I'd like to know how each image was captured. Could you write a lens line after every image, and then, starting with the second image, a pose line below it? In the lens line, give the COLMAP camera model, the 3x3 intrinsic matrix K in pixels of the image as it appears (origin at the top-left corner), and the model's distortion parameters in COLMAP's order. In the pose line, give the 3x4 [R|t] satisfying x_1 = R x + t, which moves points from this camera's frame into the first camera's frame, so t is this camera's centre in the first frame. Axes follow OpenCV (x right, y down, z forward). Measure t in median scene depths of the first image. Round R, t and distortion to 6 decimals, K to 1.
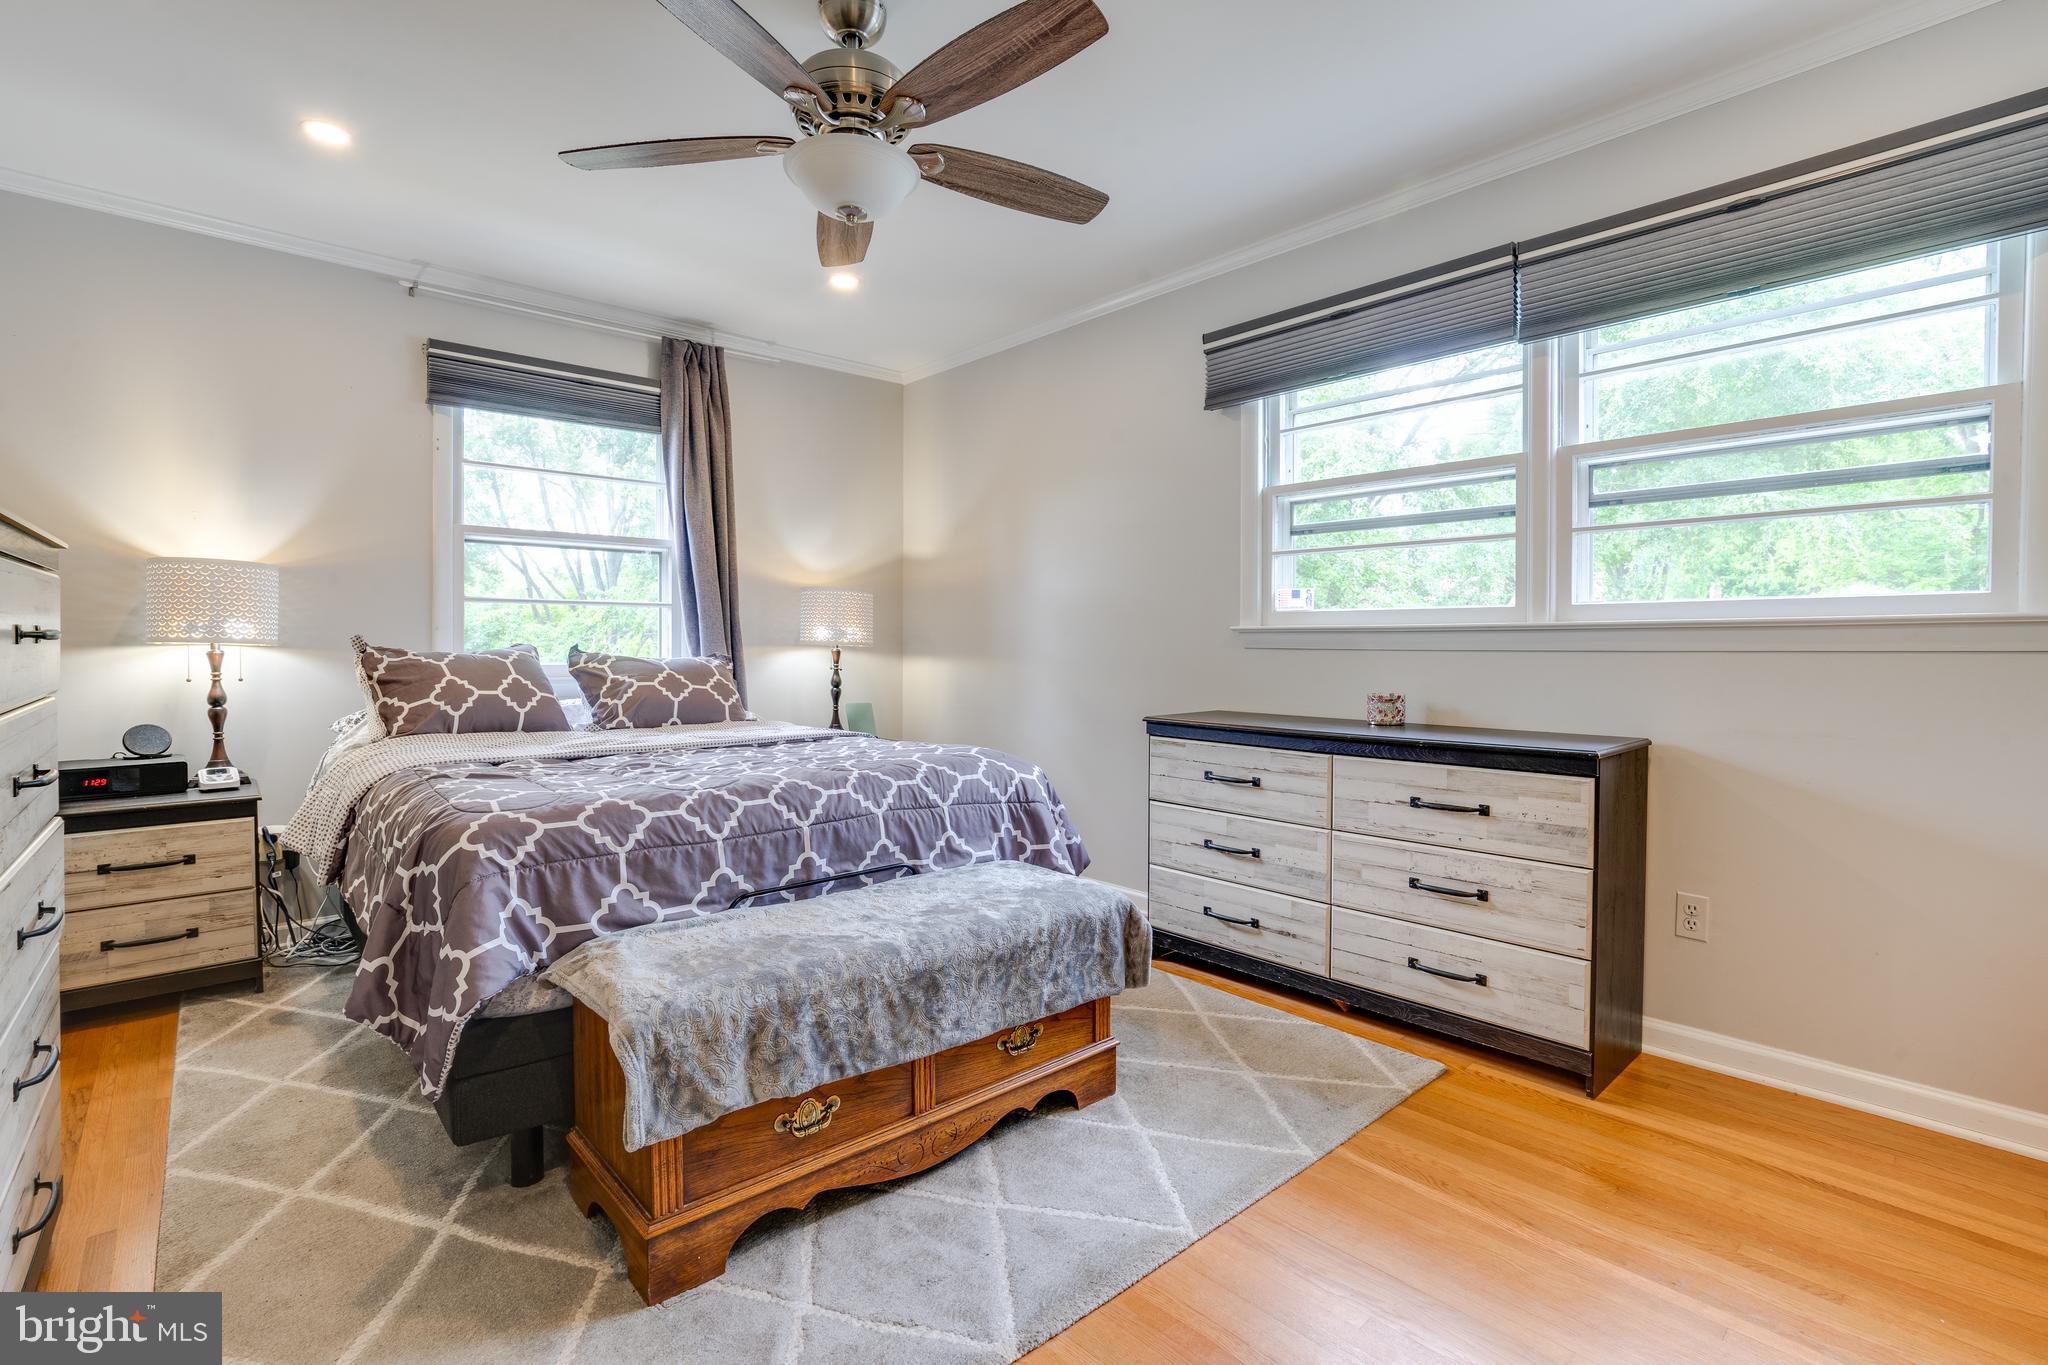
lens RADIAL K [[944.5, 0, 1024.2], [0, 944.5, 678.4], [0, 0, 1]] dist [-0.043357, 0.017940]
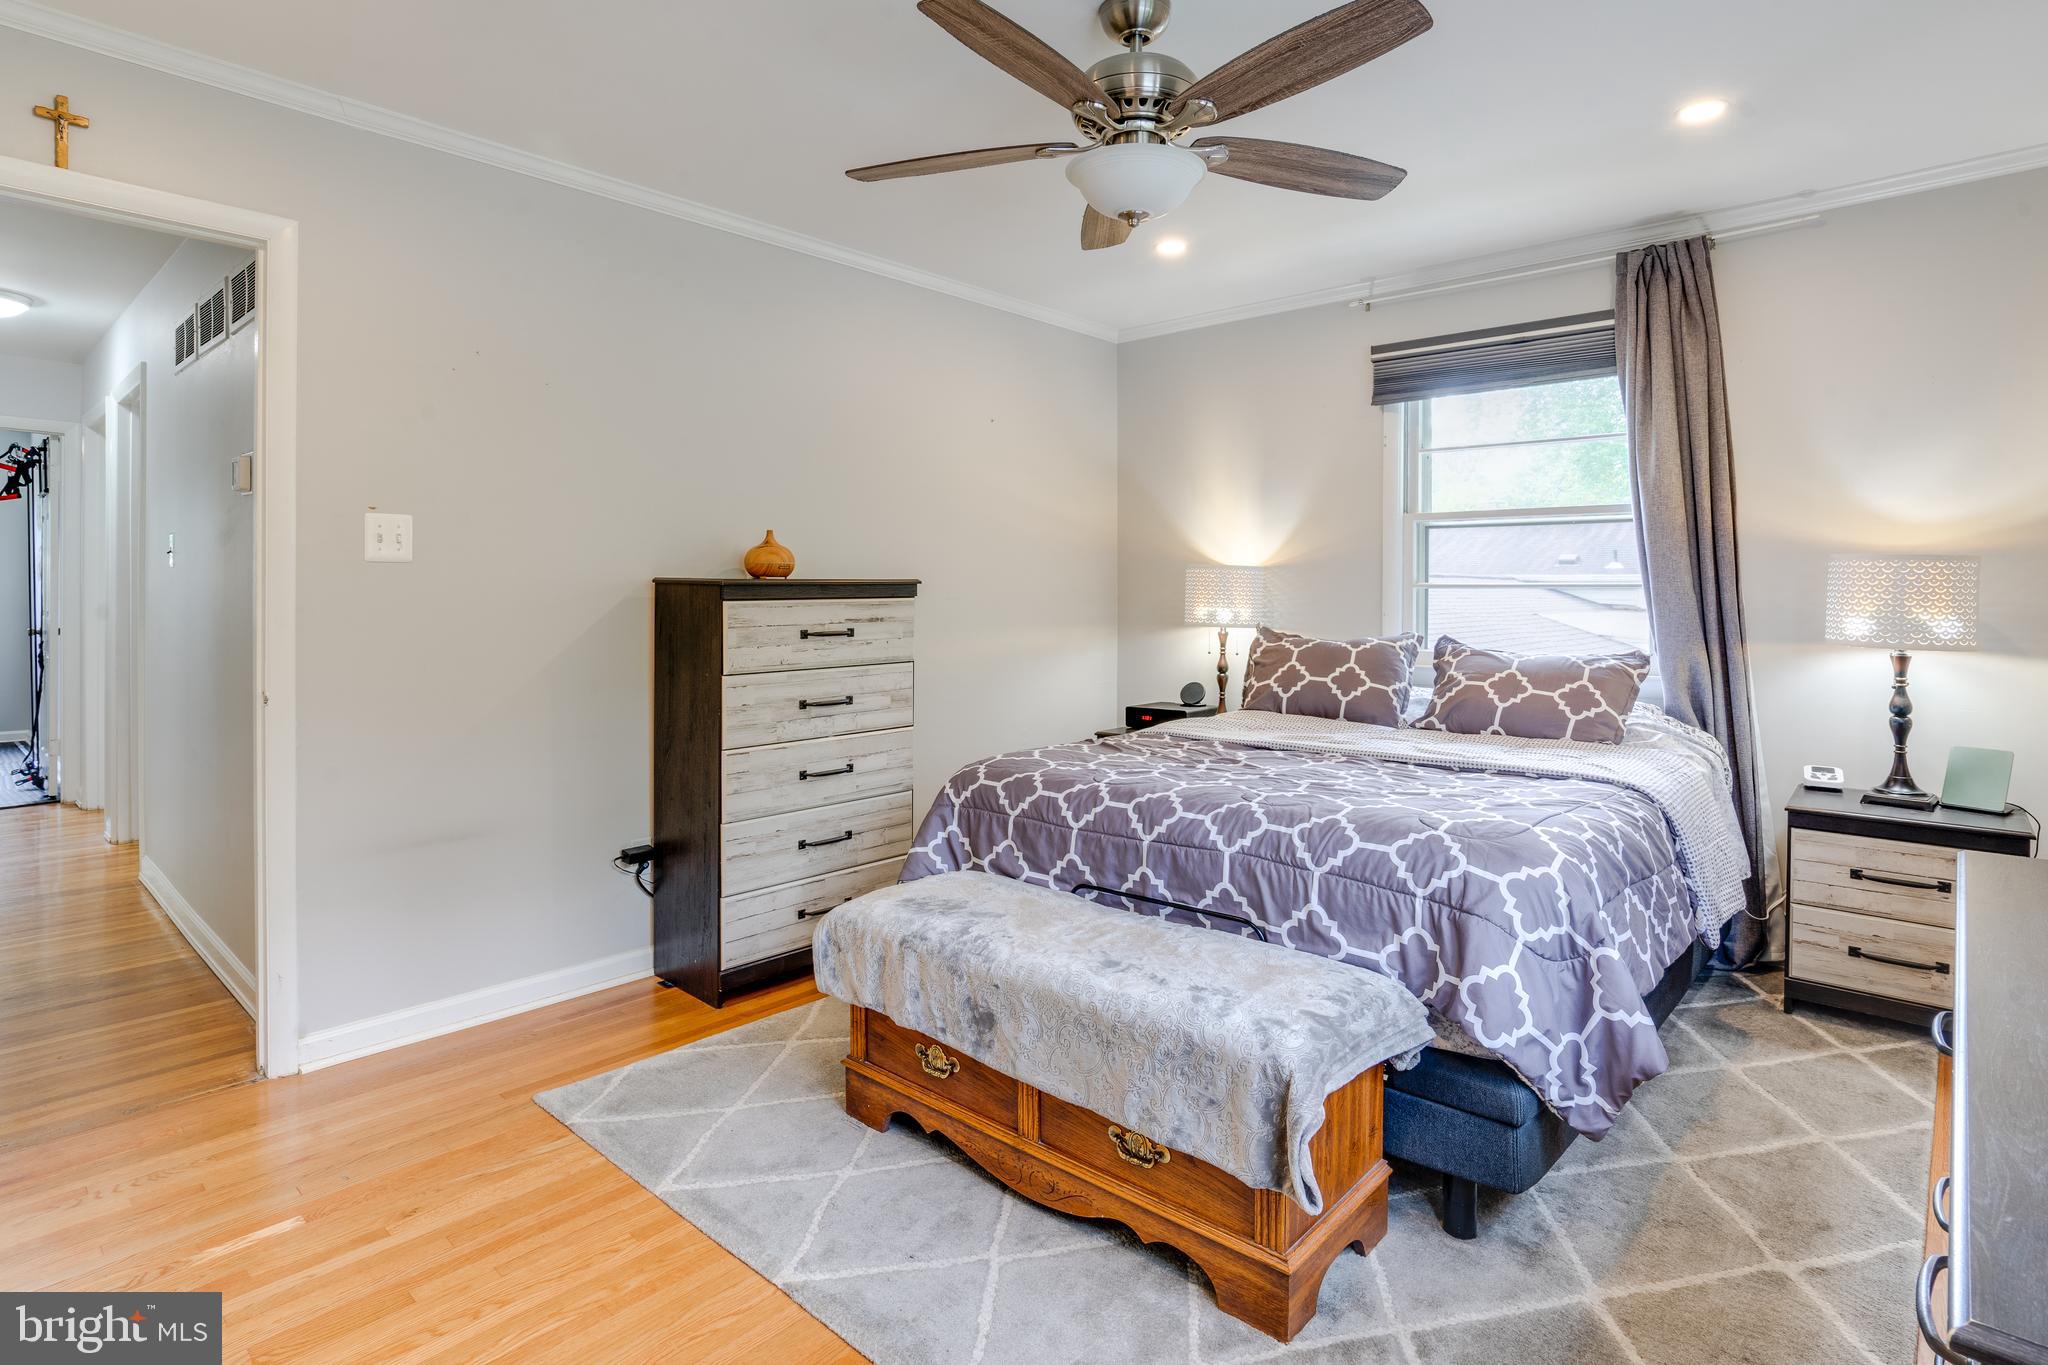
lens RADIAL K [[1059.6, 0, 984.3], [0, 1059.6, 598.5], [0, 0, 1]] dist [-0.030558, 0.011647]
pose [[0.083285, 0.004199, -0.996517, 0.811104], [-0.036339, 0.999339, 0.001174, -0.087607], [0.995863, 0.036115, 0.083382, 0.682734]]
